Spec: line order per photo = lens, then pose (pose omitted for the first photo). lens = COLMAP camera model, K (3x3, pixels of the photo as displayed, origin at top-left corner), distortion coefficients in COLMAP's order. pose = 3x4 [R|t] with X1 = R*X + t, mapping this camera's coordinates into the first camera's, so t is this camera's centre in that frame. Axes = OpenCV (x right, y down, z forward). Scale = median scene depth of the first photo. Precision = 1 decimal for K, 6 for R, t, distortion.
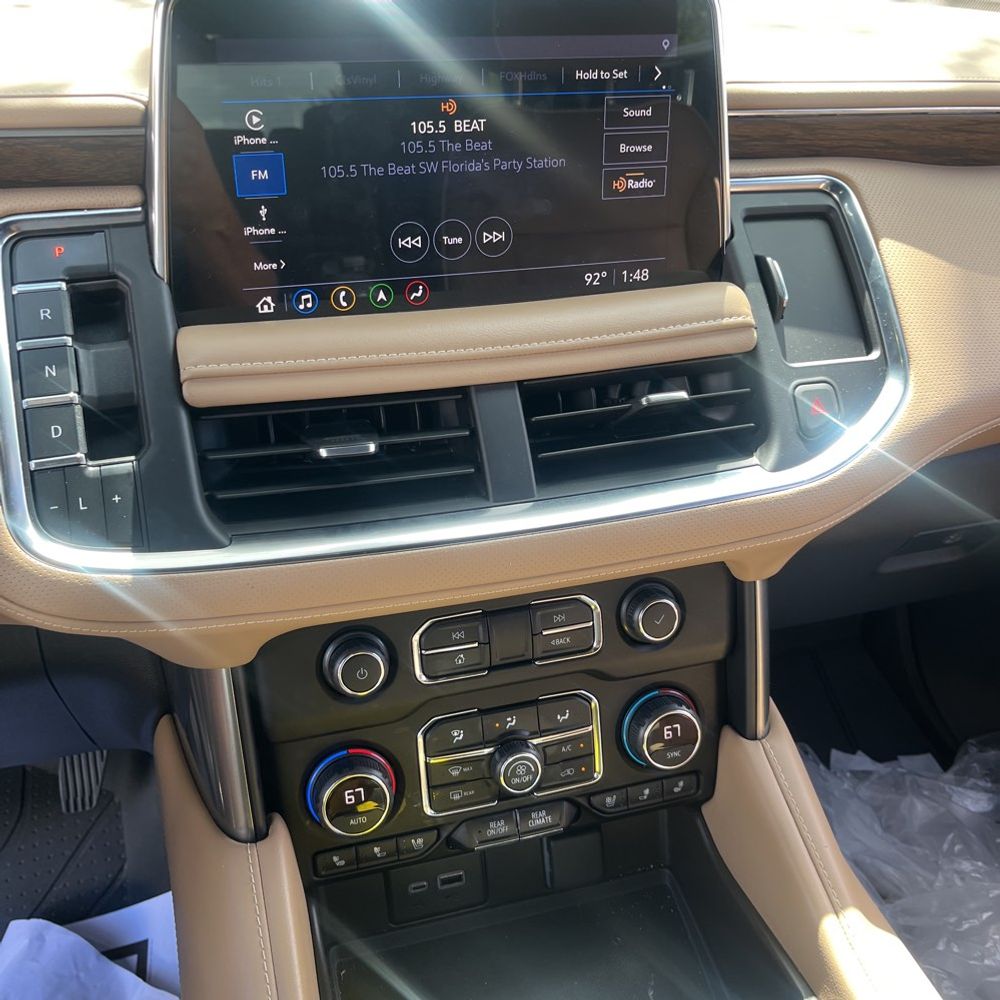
lens RADIAL K [[1014.5, 0, 492.9], [0, 1014.5, 510.5], [0, 0, 1]] dist [0.011698, 0.000000]
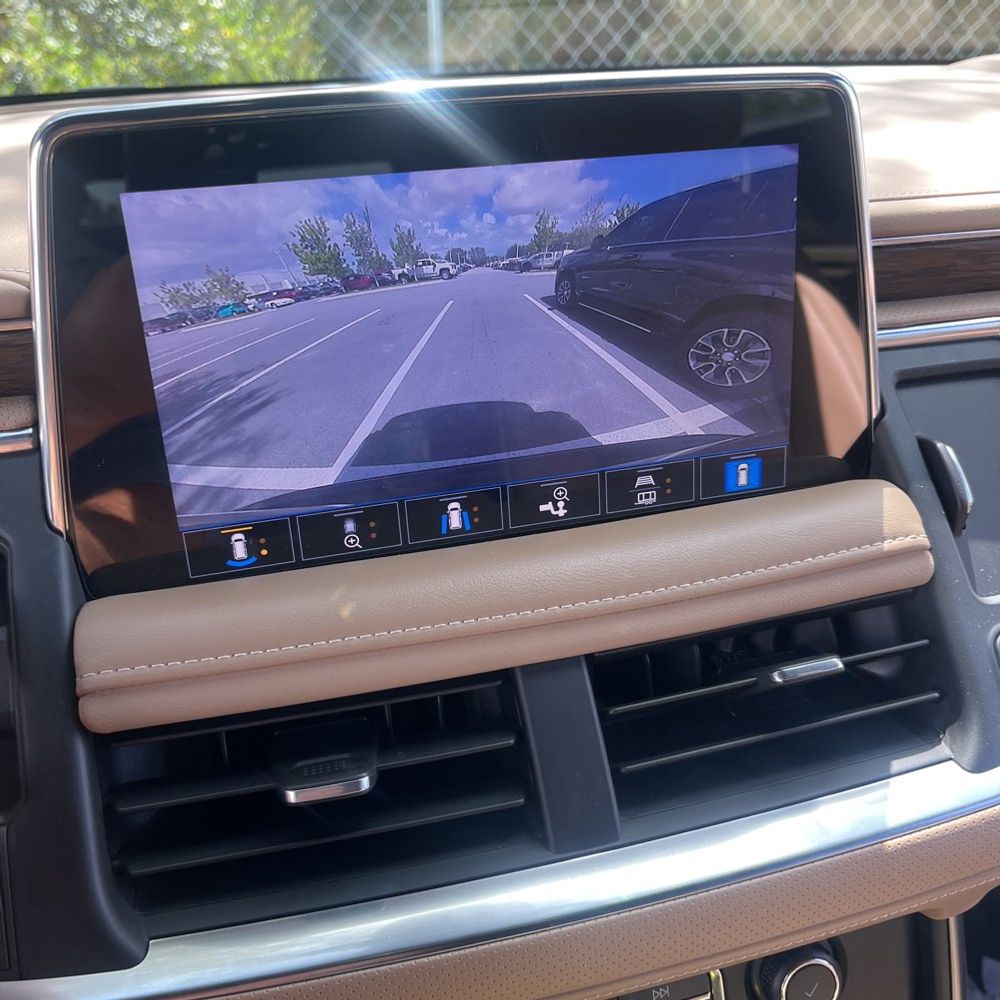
lens RADIAL K [[1014.5, 0, 499.0], [0, 1014.5, 493.7], [0, 0, 1]] dist [0.011698, 0.000000]
pose [[0.997921, -0.032116, -0.055873, 0.008422], [0.027403, 0.996160, -0.083157, -0.180697], [0.058329, 0.081453, 0.994969, 0.320214]]
